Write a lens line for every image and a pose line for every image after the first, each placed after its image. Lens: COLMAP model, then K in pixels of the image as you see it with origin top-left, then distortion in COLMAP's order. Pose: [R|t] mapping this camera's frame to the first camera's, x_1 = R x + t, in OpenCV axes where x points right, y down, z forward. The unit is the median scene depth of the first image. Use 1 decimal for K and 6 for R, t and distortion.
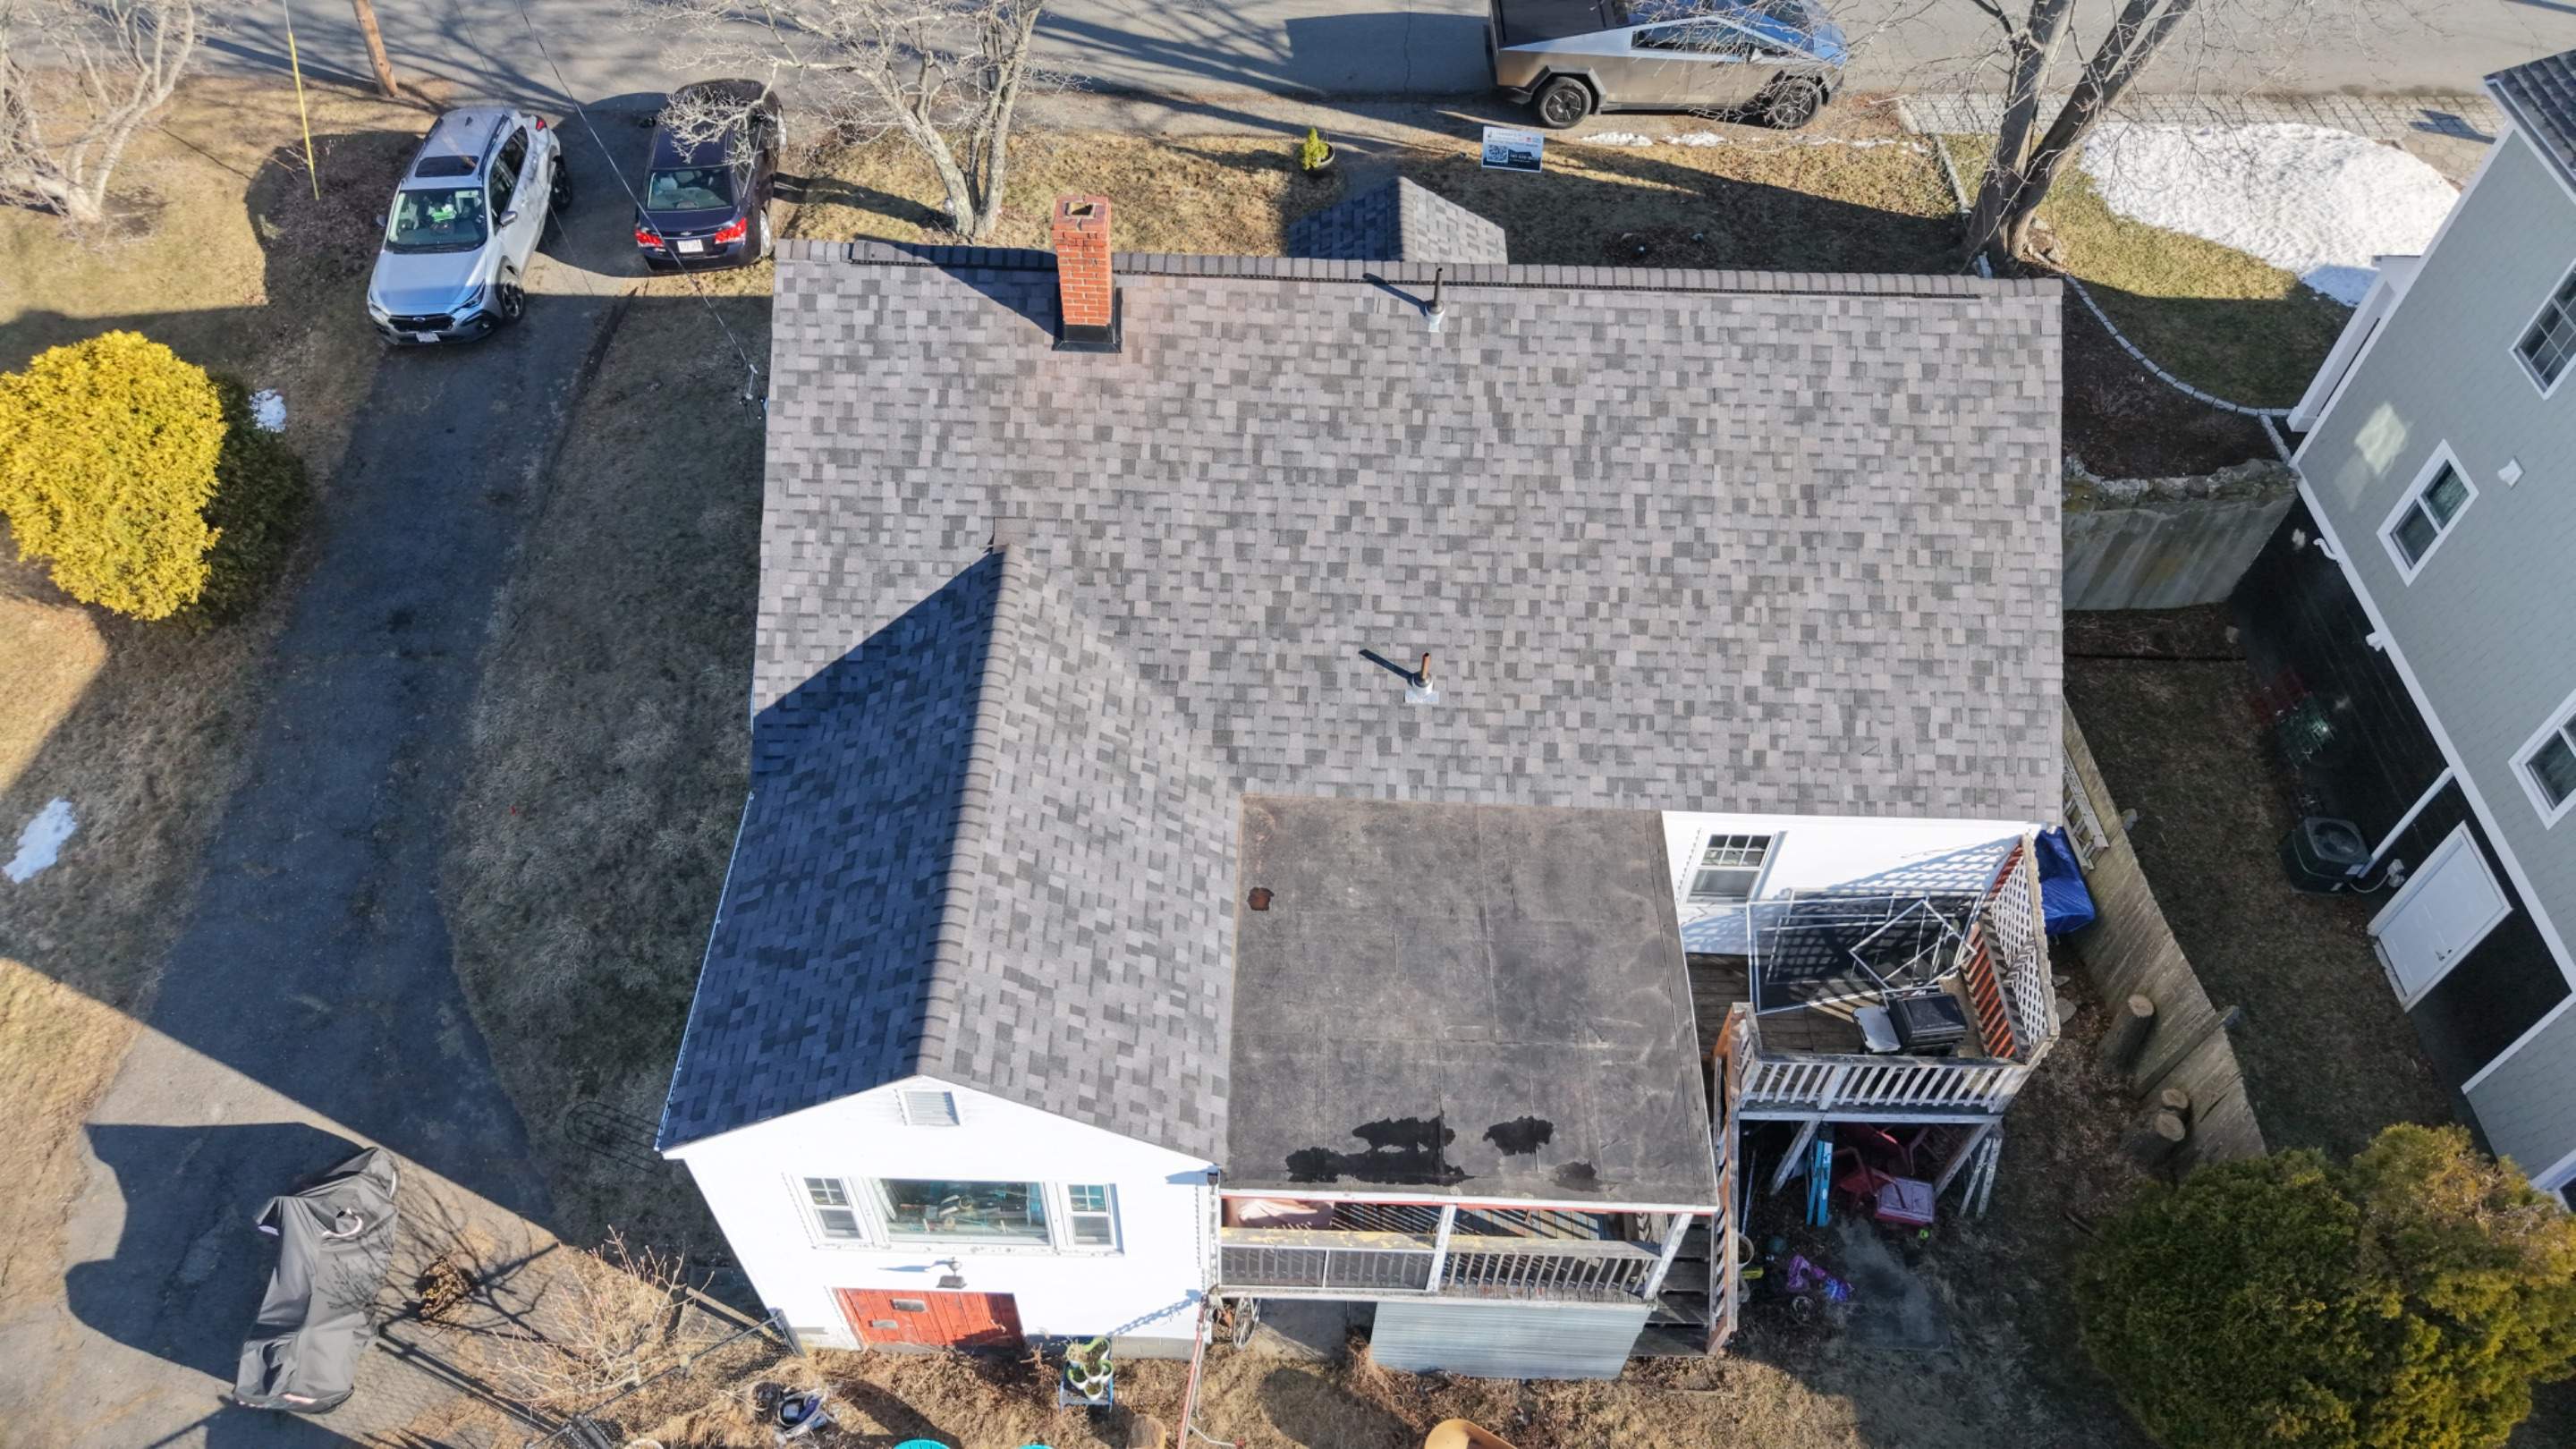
lens RADIAL K [[1724.8, 0, 1281.4], [0, 1724.8, 725.7], [0, 0, 1]] dist [0.061093, -0.075186]
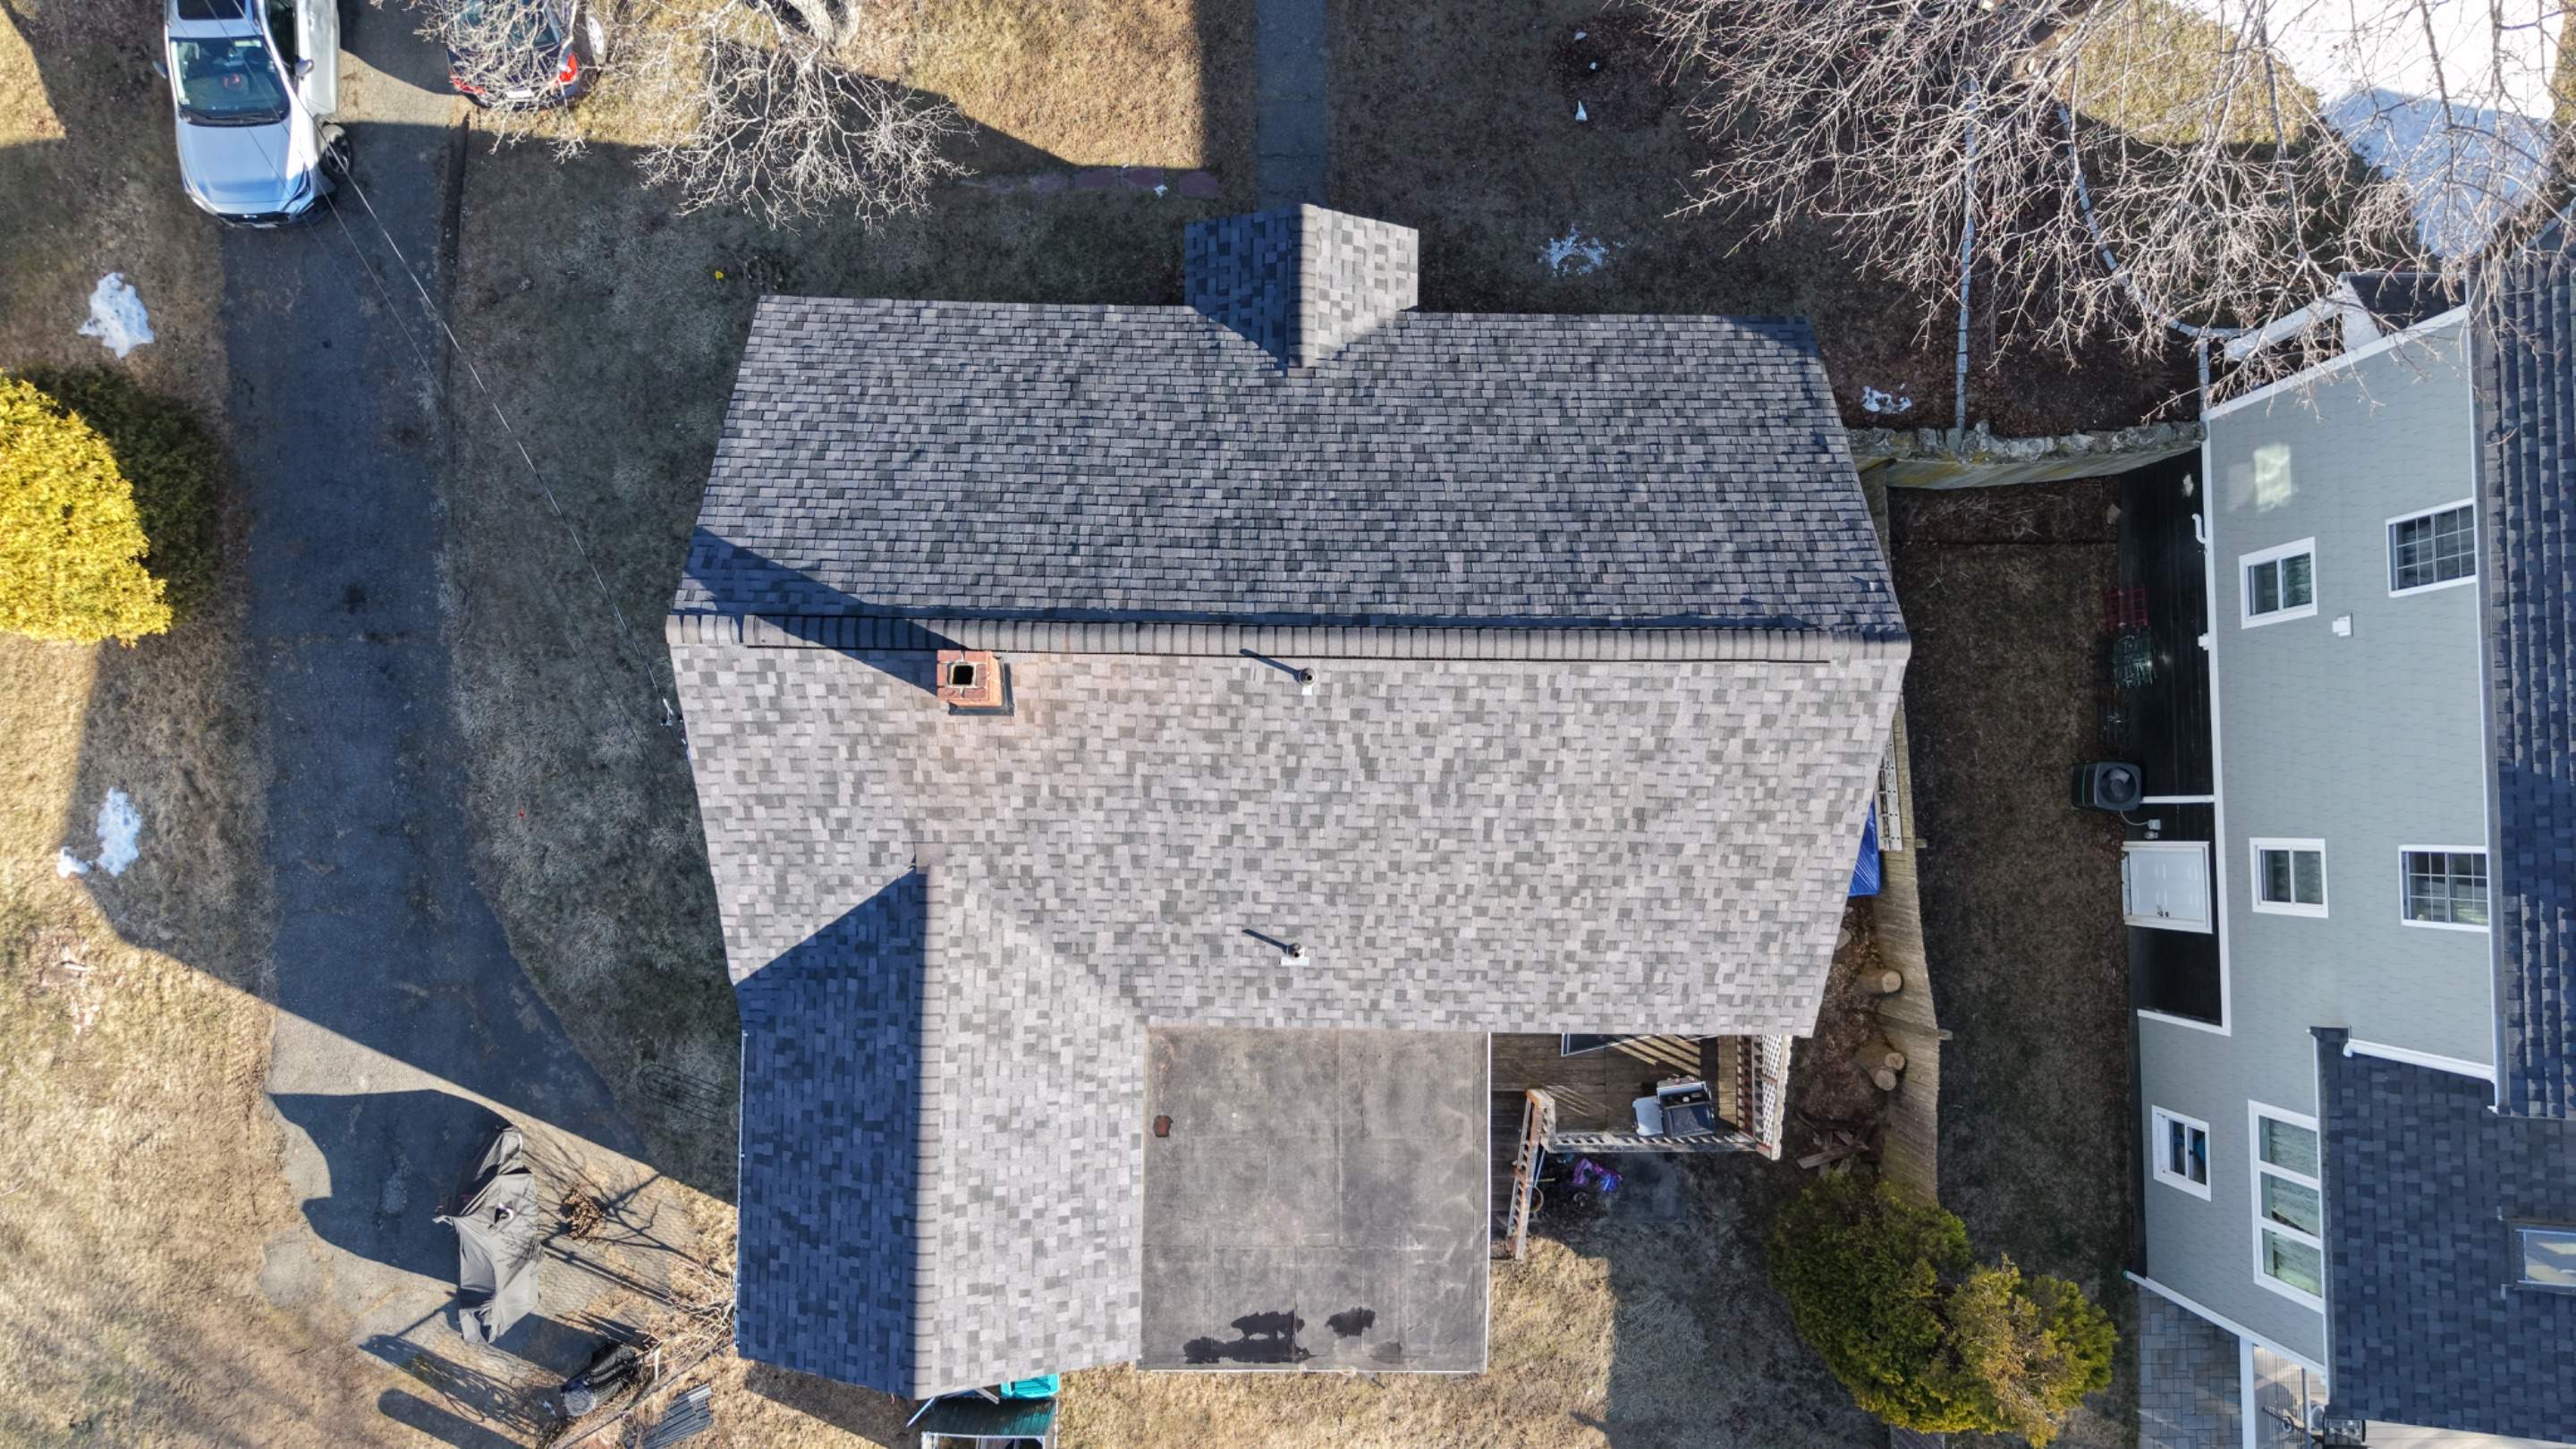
lens RADIAL K [[1724.8, 0, 1281.4], [0, 1724.8, 725.7], [0, 0, 1]] dist [0.061093, -0.075186]
pose [[0.999977, -0.006368, 0.002114, 0.070182], [0.003859, 0.803565, 0.595204, -0.844856], [-0.005489, -0.595182, 0.803572, 0.140837]]
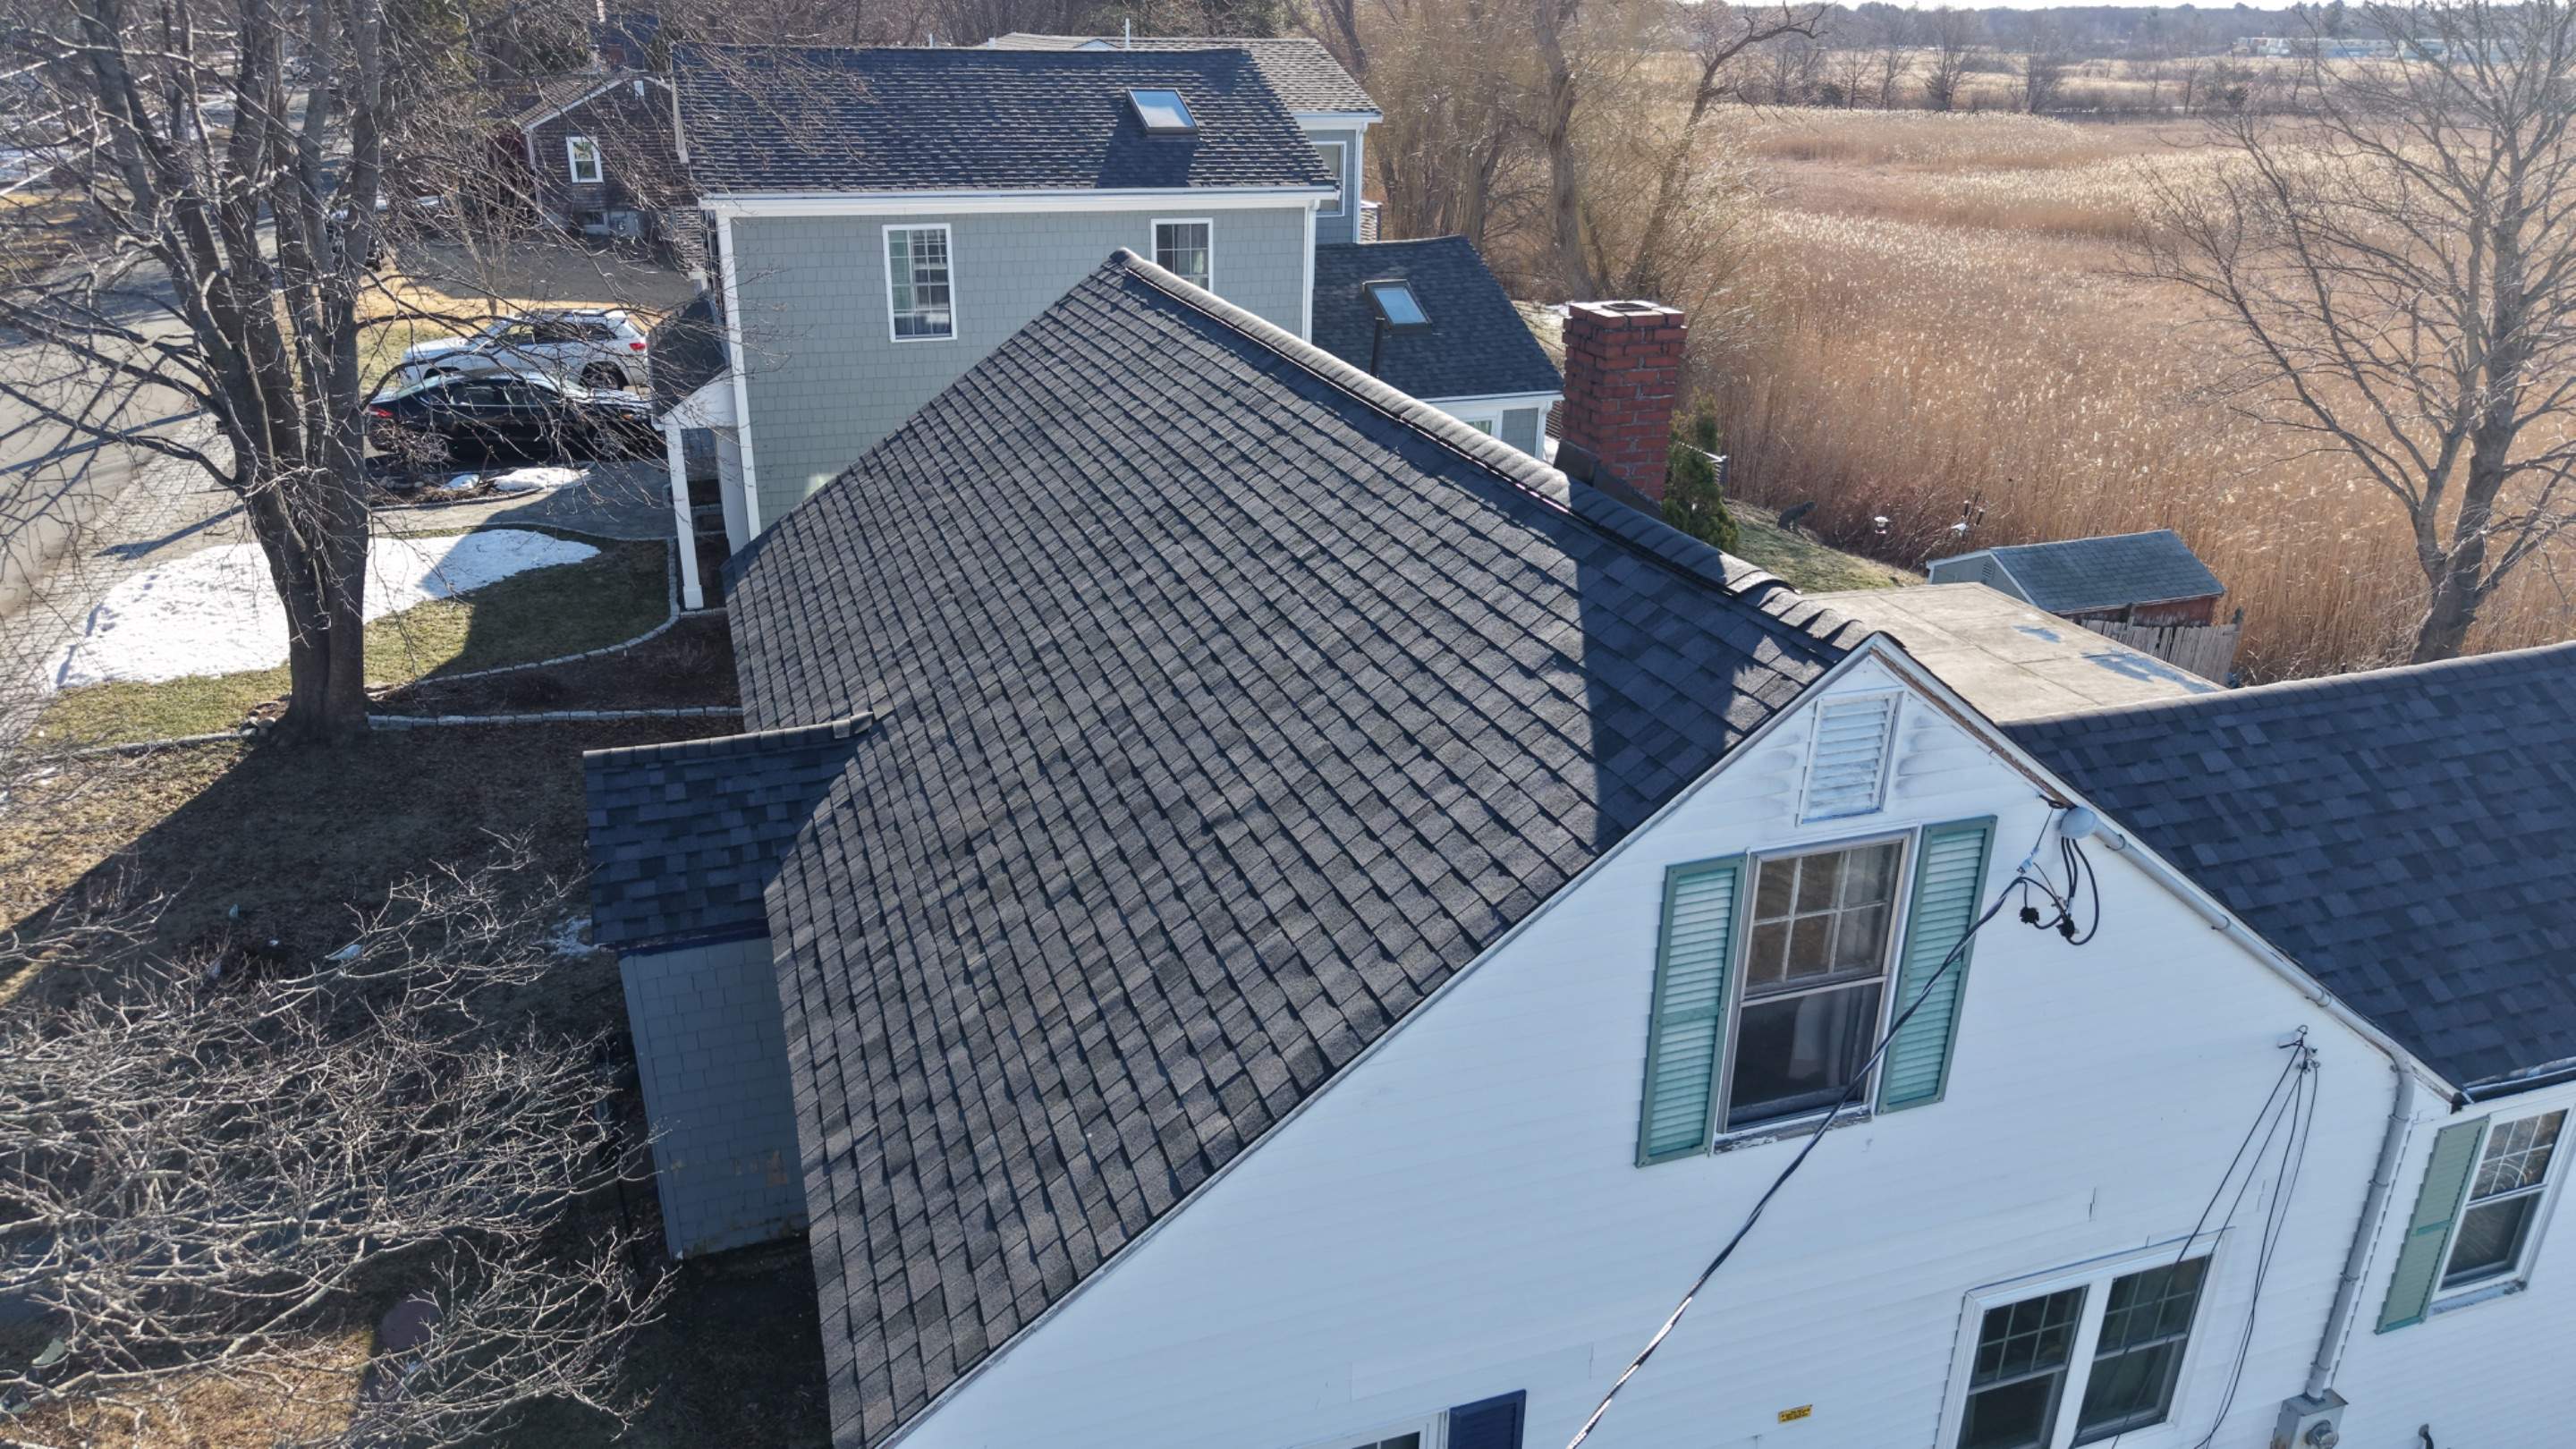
lens RADIAL K [[1728.7, 0, 1288.0], [0, 1728.7, 724.5], [0, 0, 1]] dist [0.019896, -0.017278]
pose [[-0.341005, -0.381240, 0.859286, -0.606397], [0.709151, 0.495722, 0.501362, -0.574652], [-0.617106, 0.780331, 0.101313, 1.066554]]
